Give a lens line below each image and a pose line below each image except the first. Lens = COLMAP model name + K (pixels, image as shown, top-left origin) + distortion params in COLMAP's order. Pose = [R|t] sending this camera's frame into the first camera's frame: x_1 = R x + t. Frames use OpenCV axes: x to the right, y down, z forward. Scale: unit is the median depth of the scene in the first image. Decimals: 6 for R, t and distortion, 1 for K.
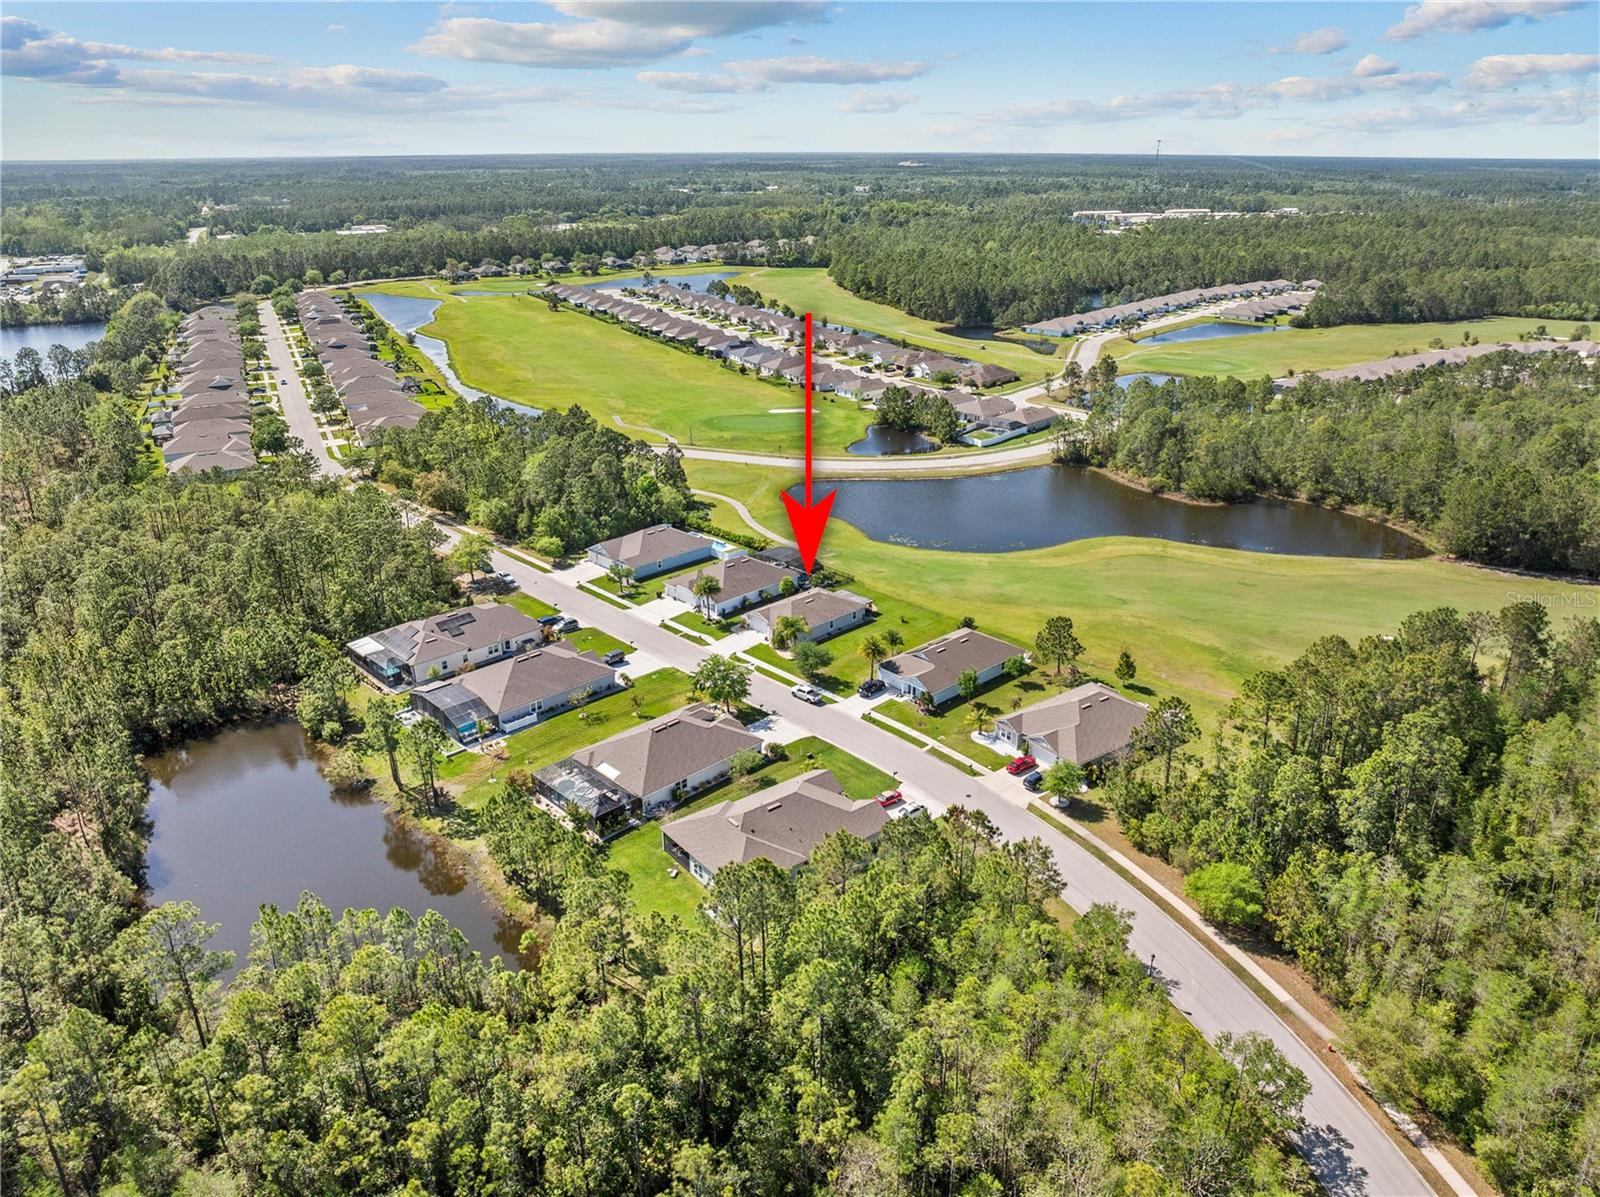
lens RADIAL K [[1119.4, 0, 800.0], [0, 1119.4, 598.5], [0, 0, 1]] dist [-0.034865, 0.003708]
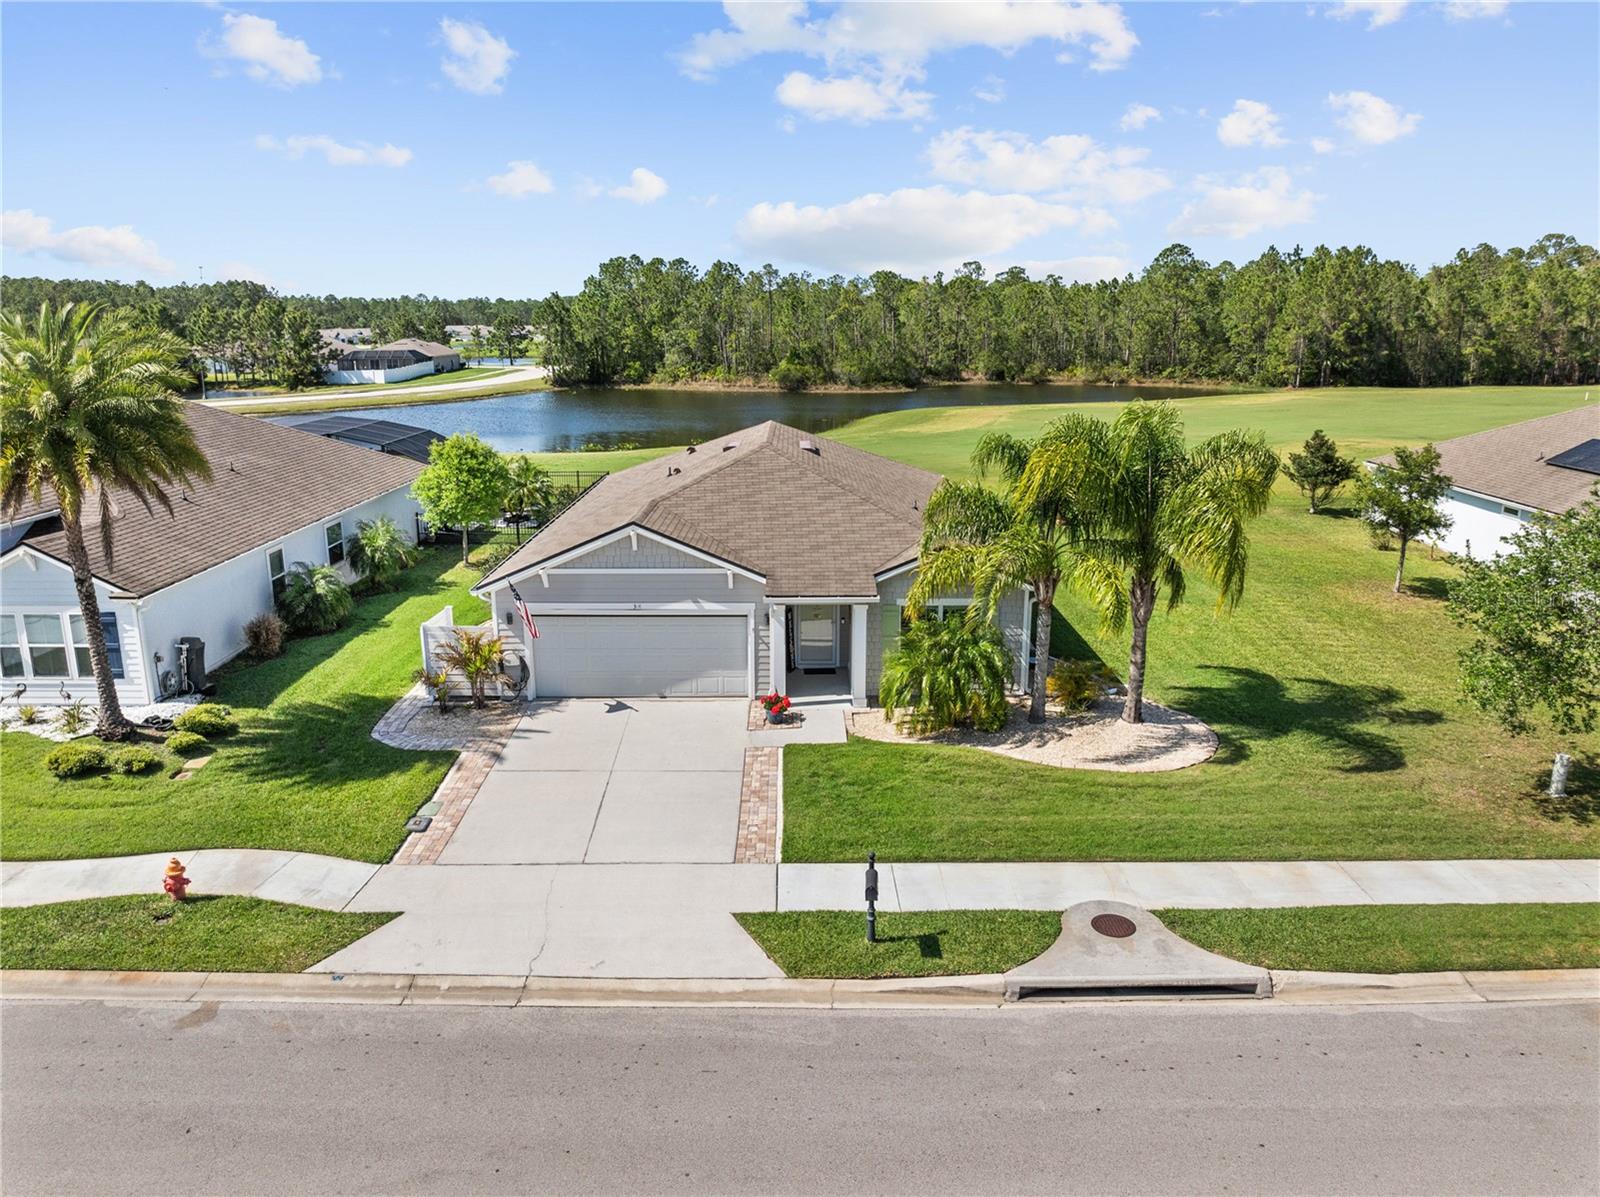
lens RADIAL K [[1119.4, 0, 800.0], [0, 1119.4, 598.5], [0, 0, 1]] dist [-0.034865, 0.003708]
pose [[0.693474, -0.169746, 0.700200, -0.102883], [0.264558, 0.963954, -0.028330, 0.025465], [-0.670152, 0.204889, 0.713385, 0.821032]]
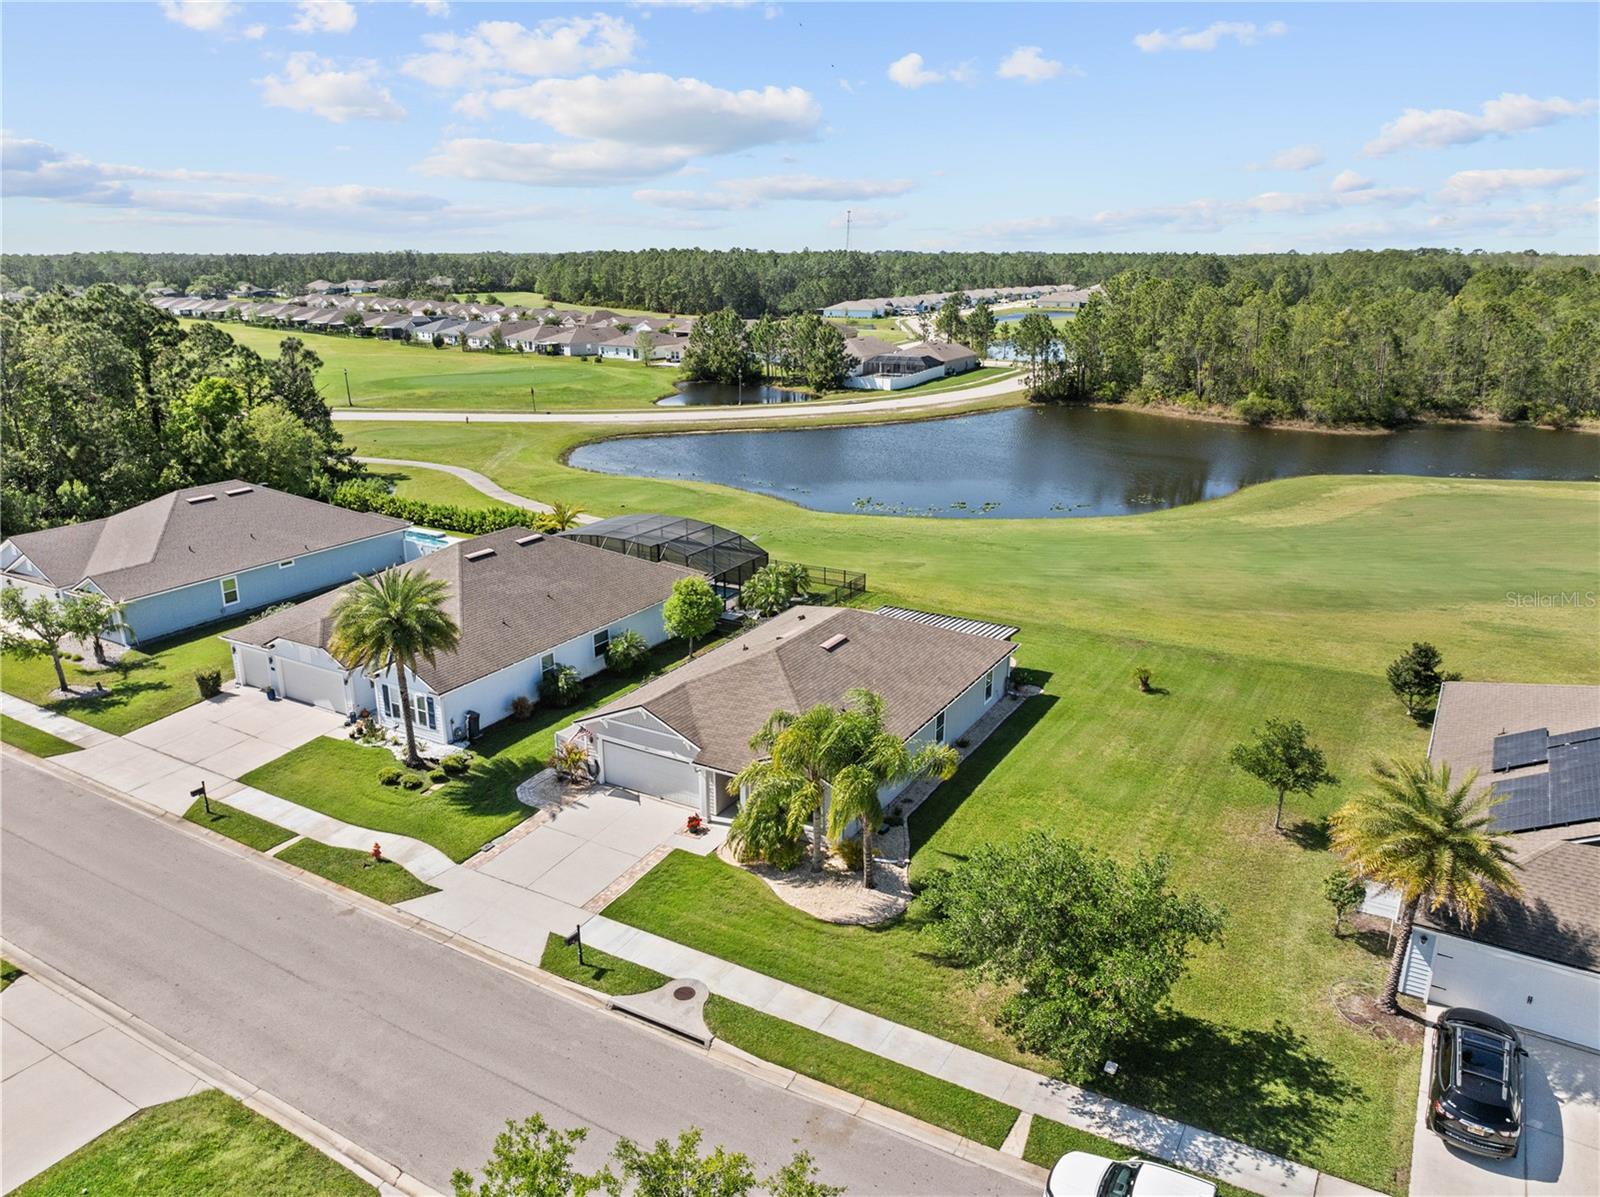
lens RADIAL K [[1119.4, 0, 800.0], [0, 1119.4, 598.5], [0, 0, 1]] dist [-0.034865, 0.003708]
pose [[0.962538, -0.077198, 0.259926, -0.057694], [0.098824, 0.992557, -0.071170, 0.008496], [-0.252497, 0.094191, 0.963002, 0.705113]]
